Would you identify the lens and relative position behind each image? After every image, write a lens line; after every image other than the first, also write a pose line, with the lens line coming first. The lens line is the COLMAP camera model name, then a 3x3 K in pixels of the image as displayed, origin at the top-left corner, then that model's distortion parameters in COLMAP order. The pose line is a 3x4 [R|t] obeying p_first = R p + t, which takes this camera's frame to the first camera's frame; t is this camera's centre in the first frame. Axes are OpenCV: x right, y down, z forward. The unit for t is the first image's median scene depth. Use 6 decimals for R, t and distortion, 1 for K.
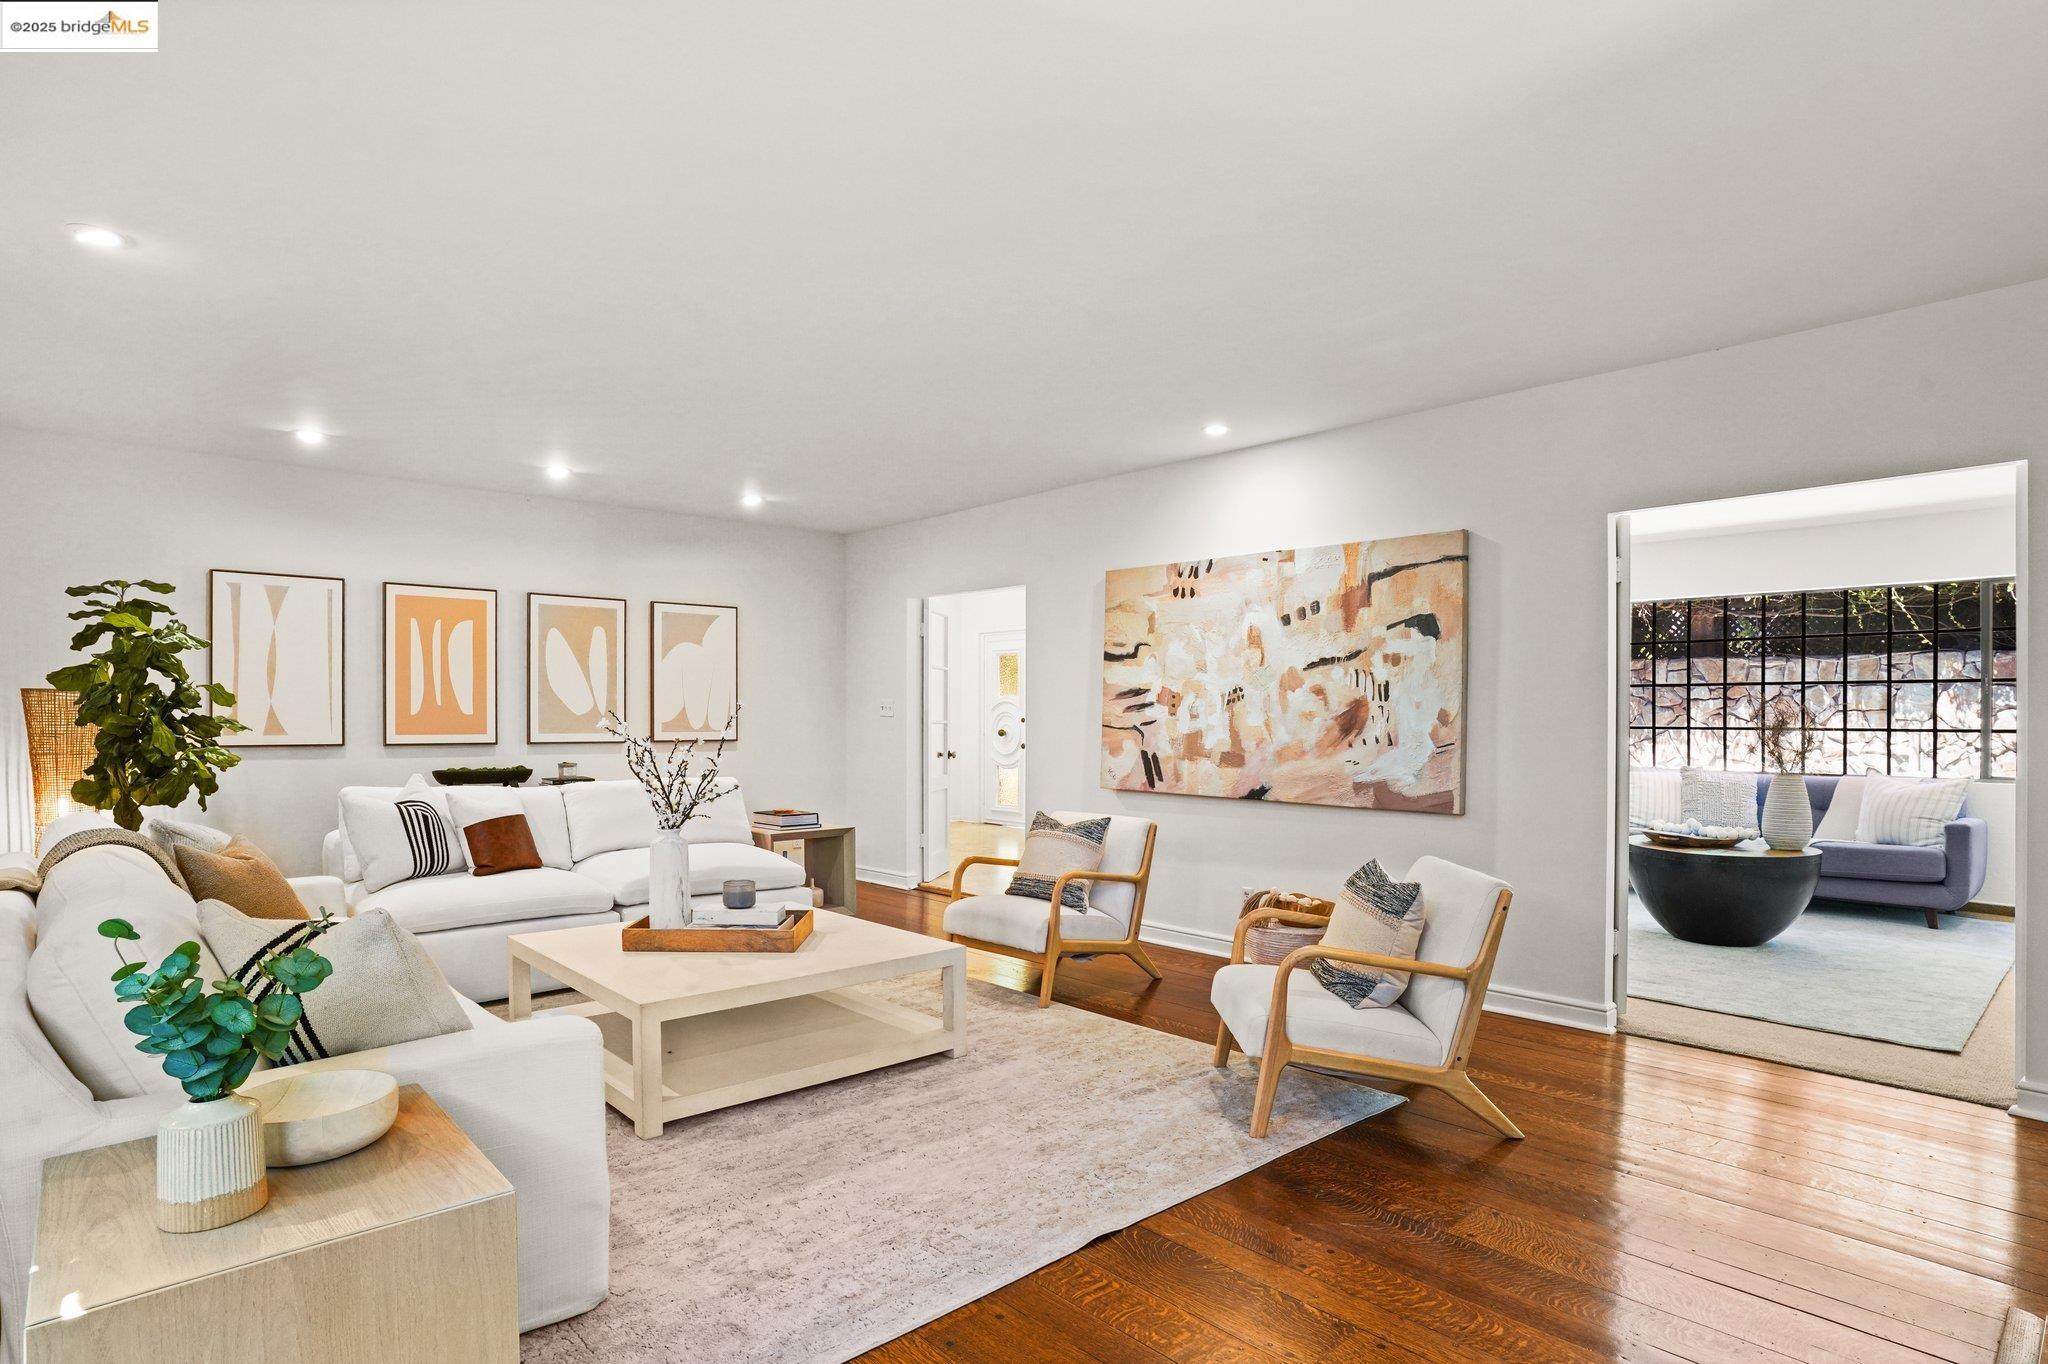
lens RADIAL K [[1092.7, 0, 989.1], [0, 1092.7, 721.8], [0, 0, 1]] dist [-0.069698, 0.022069]
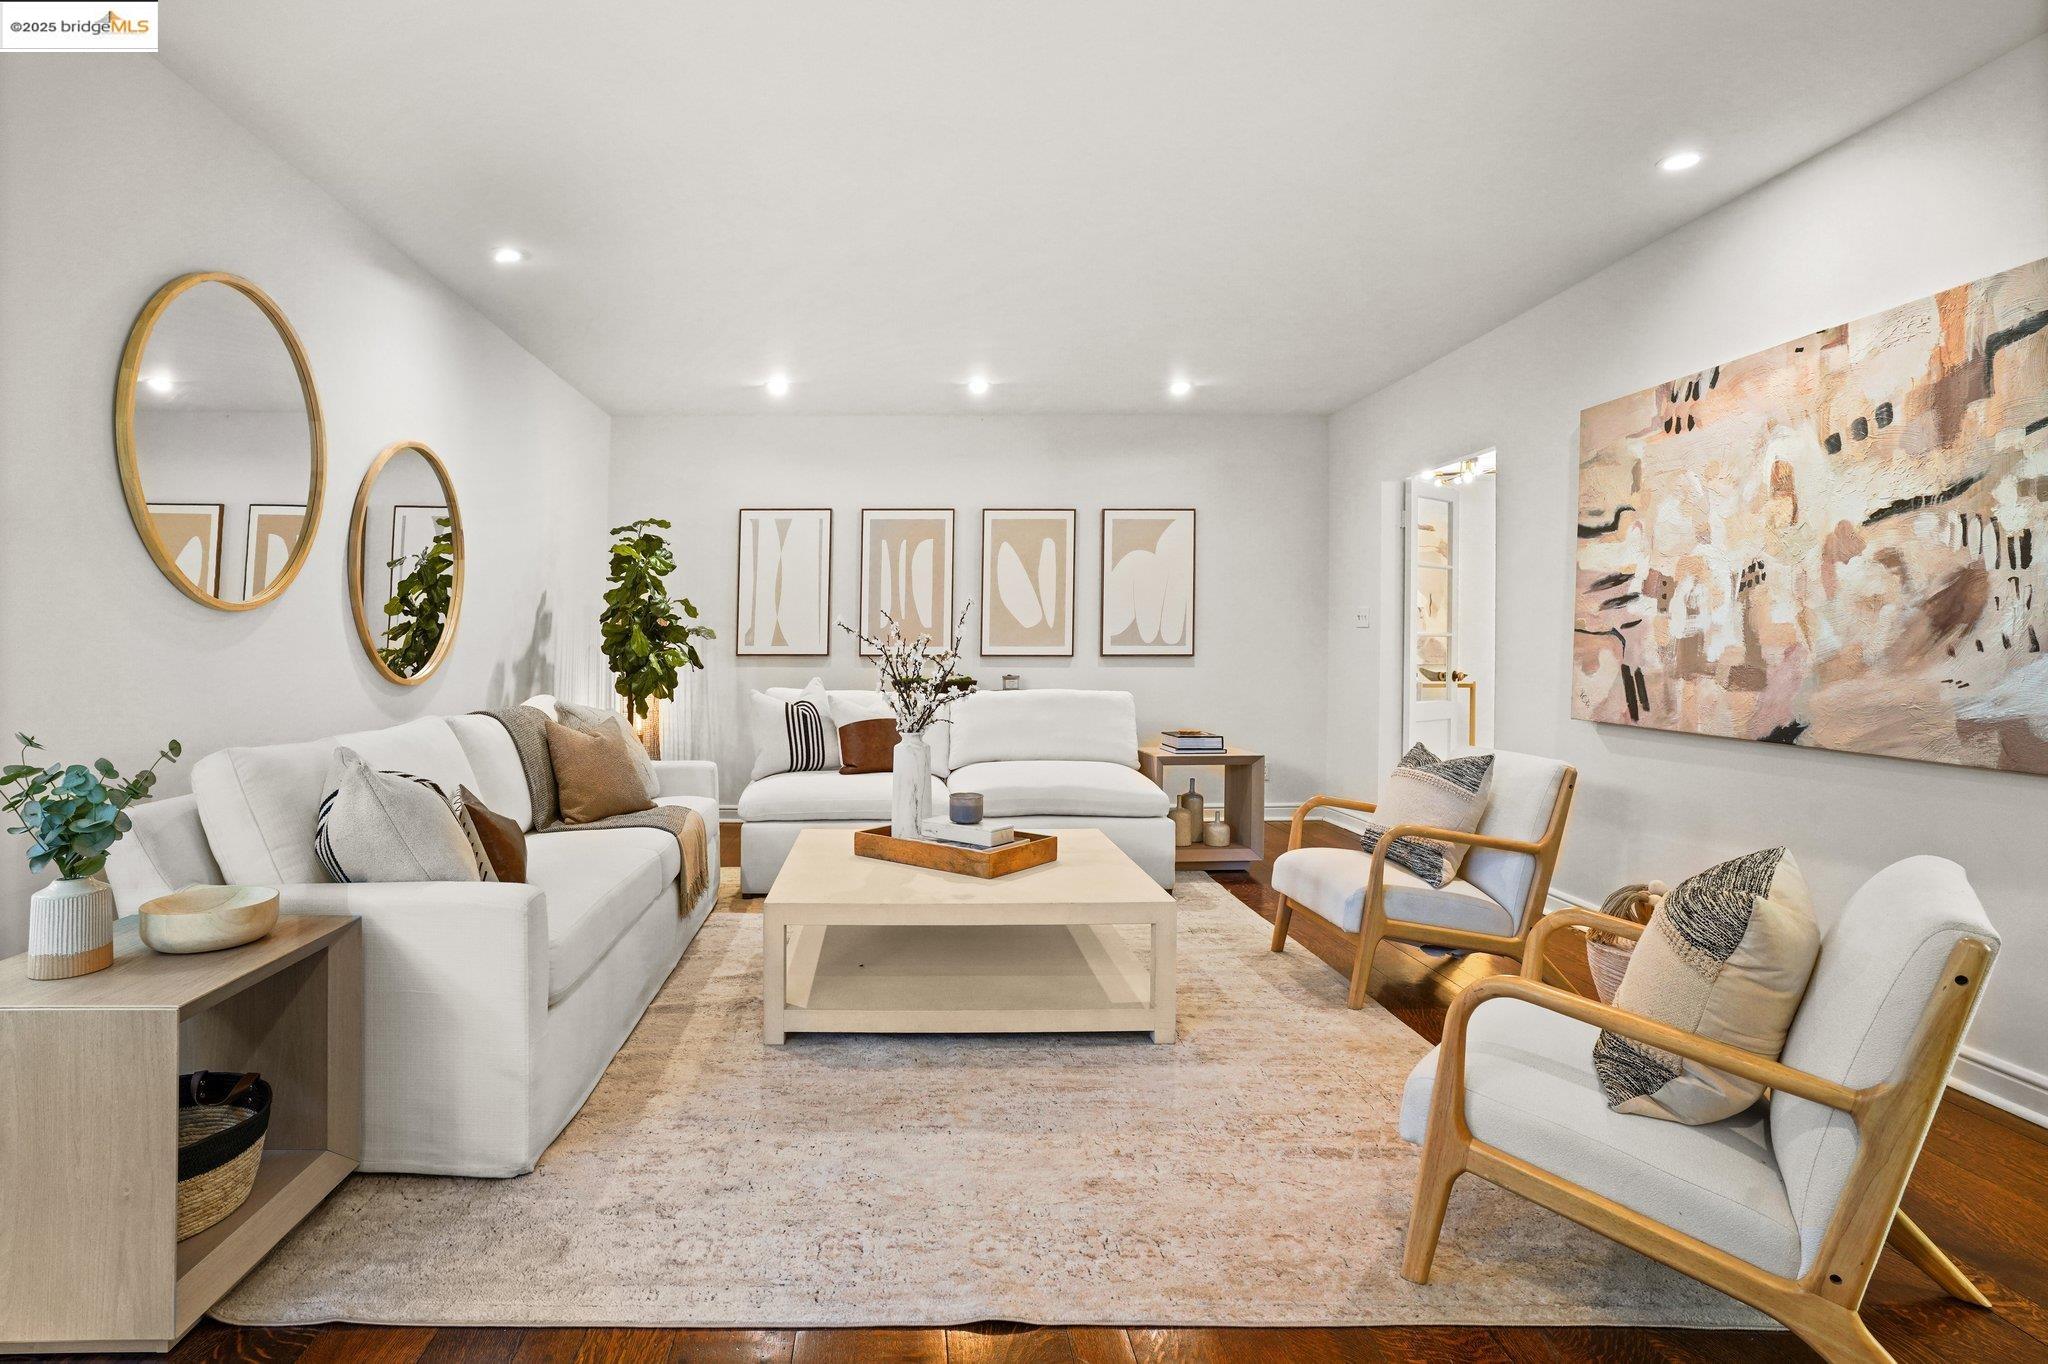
lens RADIAL K [[1092.7, 0, 847.6], [0, 1092.7, 624.0], [0, 0, 1]] dist [-0.069698, 0.022069]
pose [[0.735003, -0.011815, -0.677961, 0.255348], [-0.005989, 0.999696, -0.023916, 0.021425], [0.678037, 0.021639, 0.734709, 0.209953]]
